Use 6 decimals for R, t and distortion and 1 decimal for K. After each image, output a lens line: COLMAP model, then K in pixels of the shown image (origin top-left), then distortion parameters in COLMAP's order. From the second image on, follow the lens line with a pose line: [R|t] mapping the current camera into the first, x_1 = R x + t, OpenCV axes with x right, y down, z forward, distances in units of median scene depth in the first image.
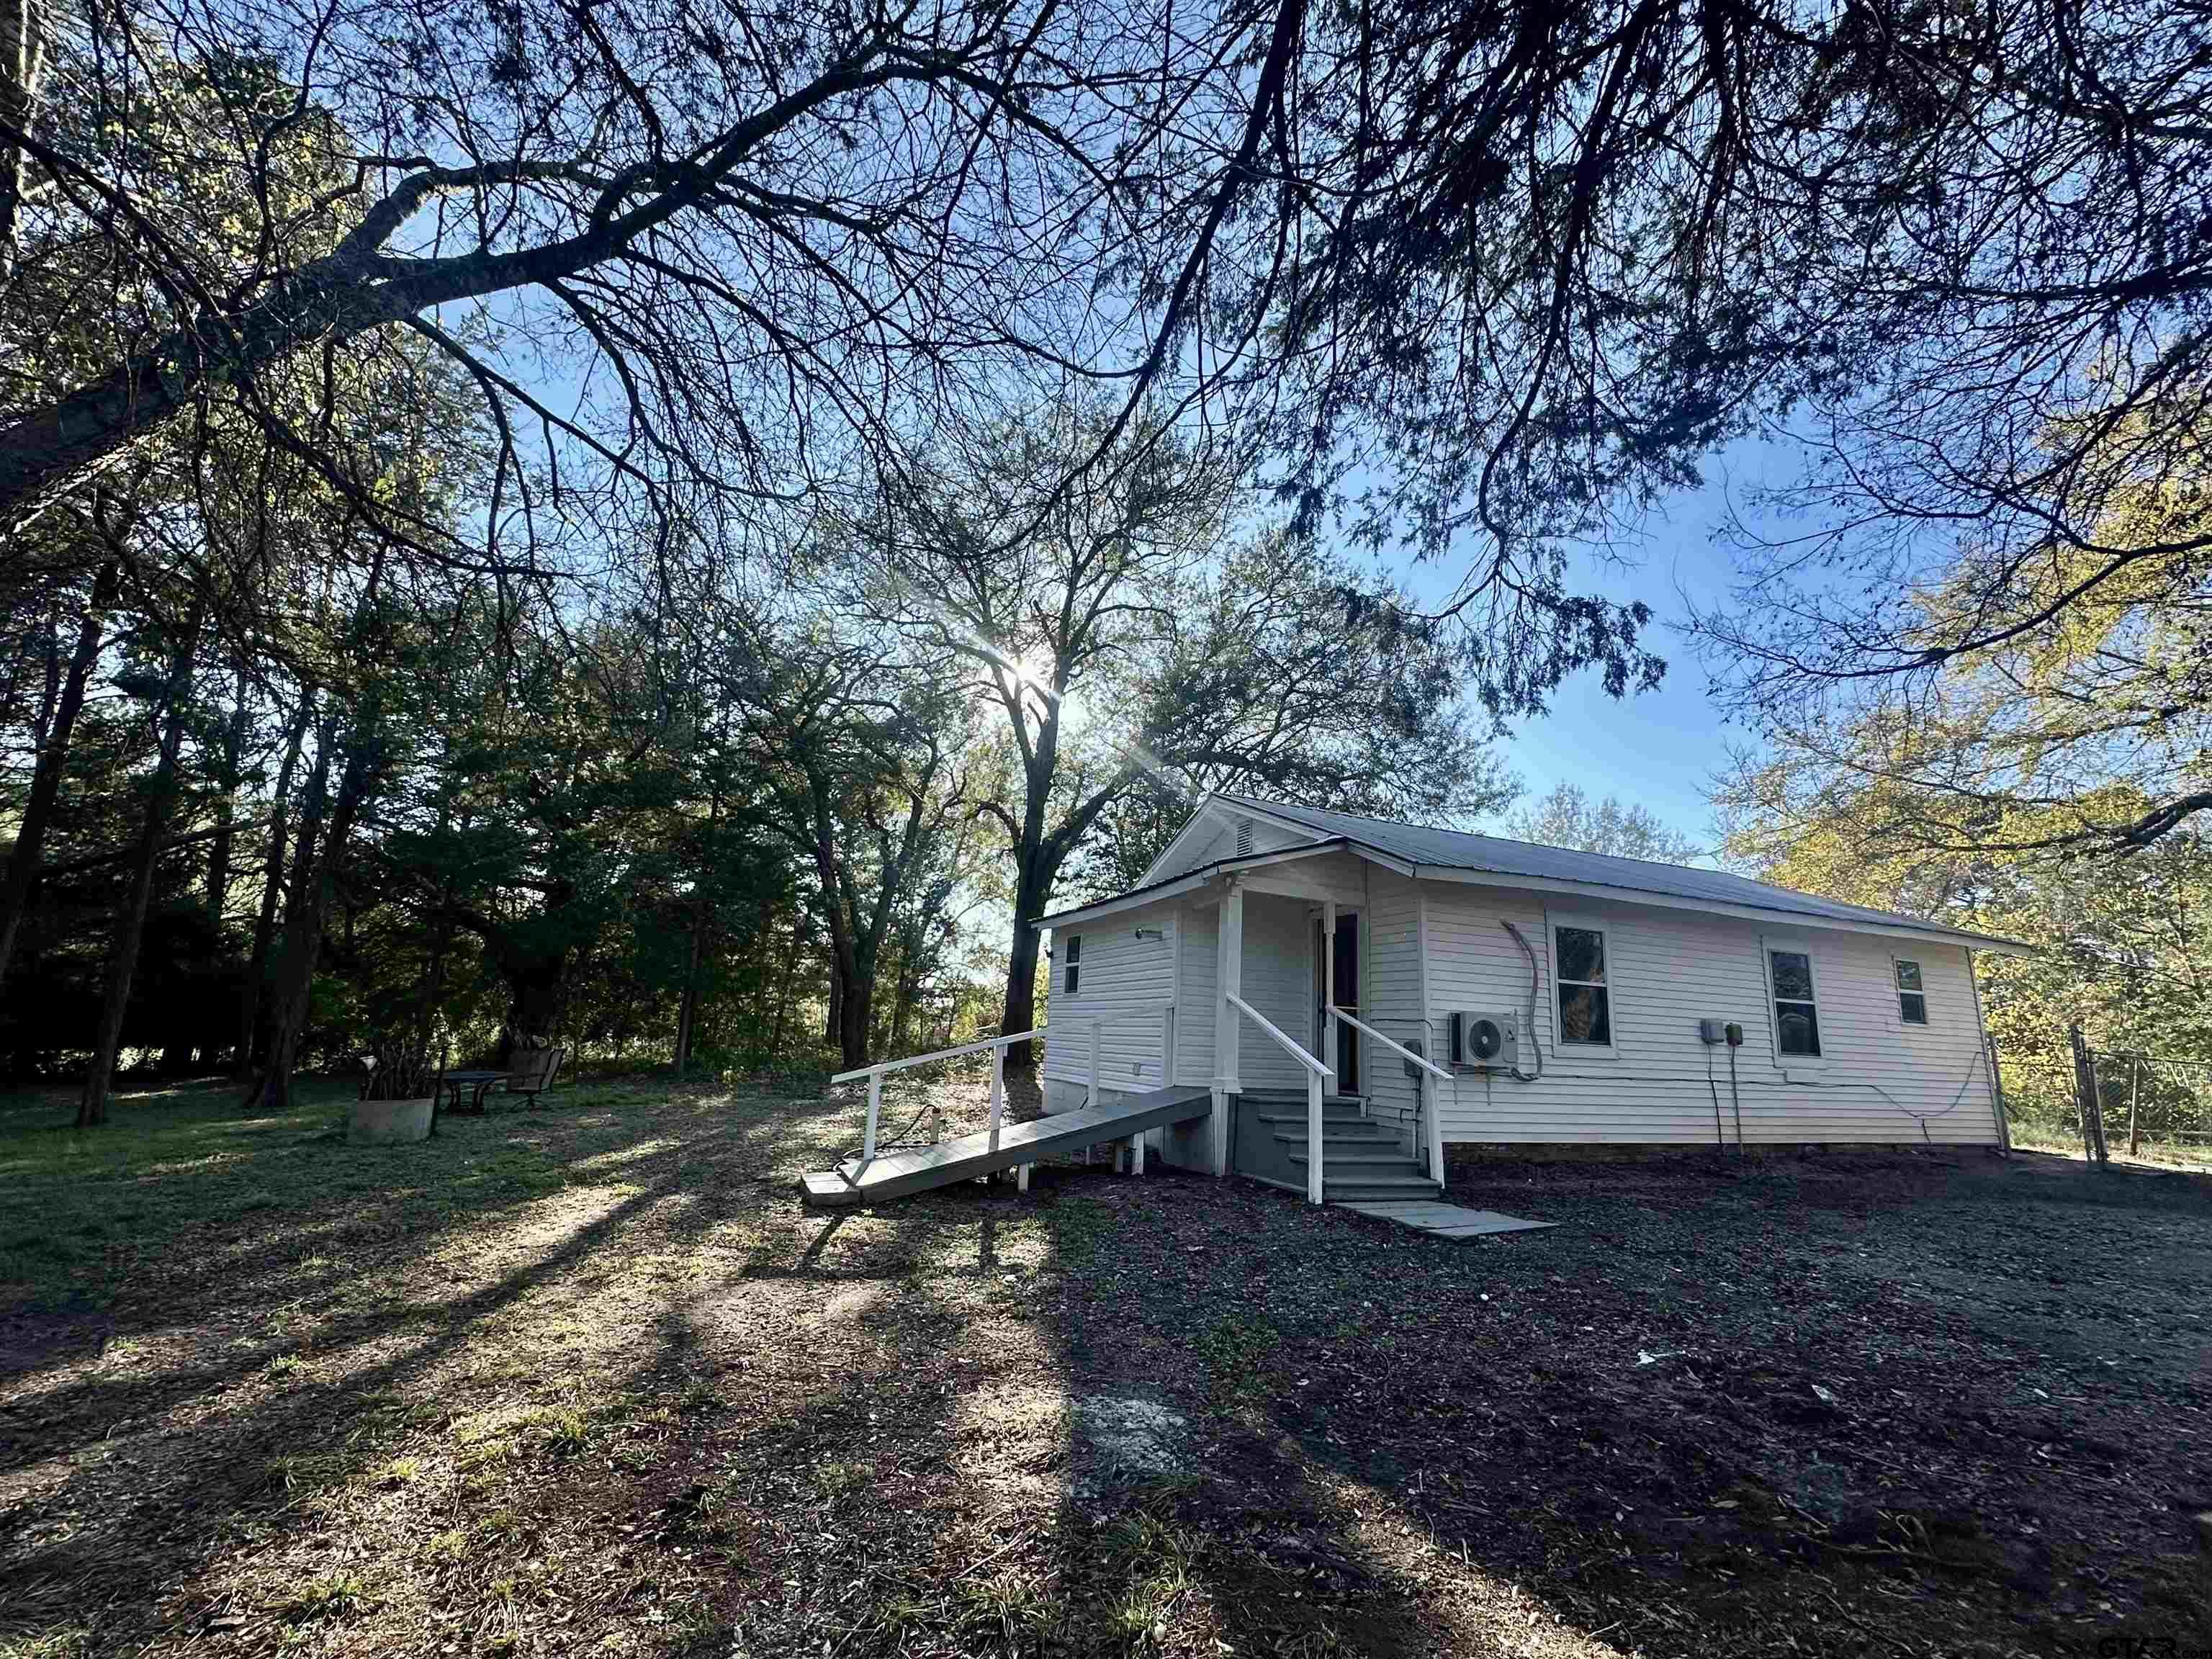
lens RADIAL K [[946.8, 0, 1107.0], [0, 946.8, 832.3], [0, 0, 1]] dist [-0.004612, 0.001144]
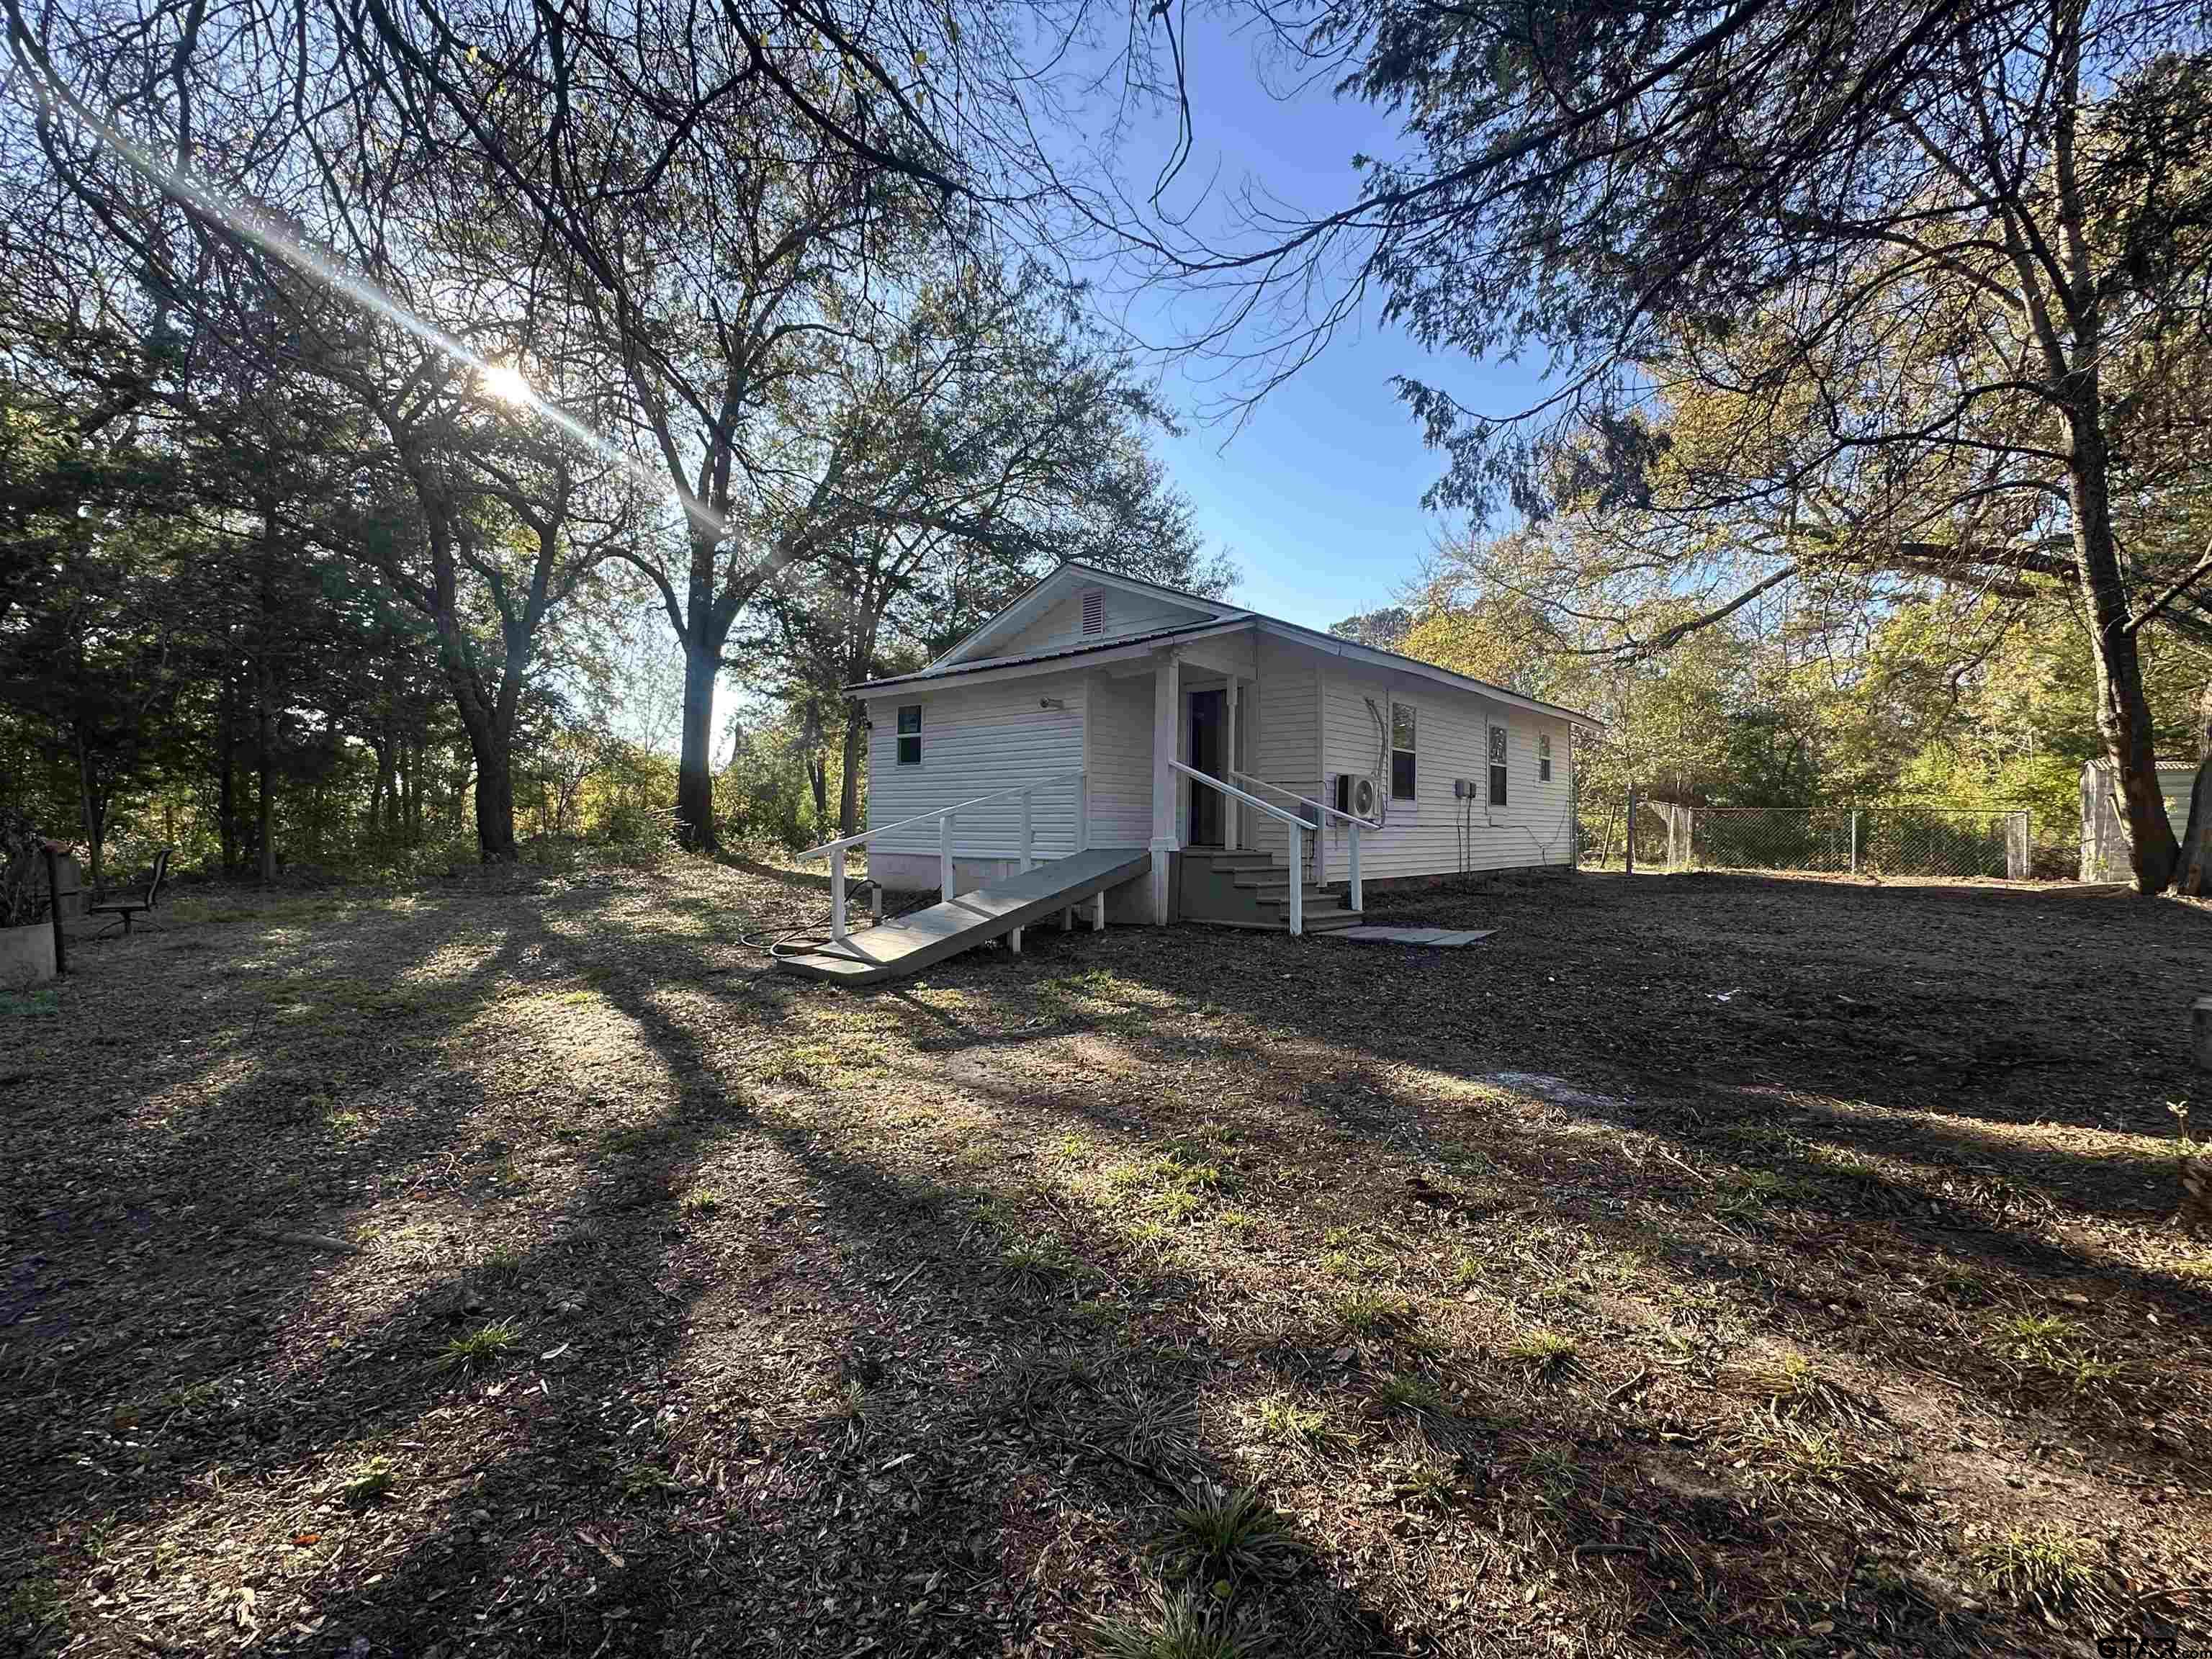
lens RADIAL K [[946.8, 0, 1105.5], [0, 946.8, 827.8], [0, 0, 1]] dist [-0.004612, 0.001144]
pose [[0.898967, -0.038303, 0.436339, -0.345017], [-0.061610, 0.975209, 0.212537, 0.020749], [-0.433662, -0.217947, 0.874320, 0.077238]]
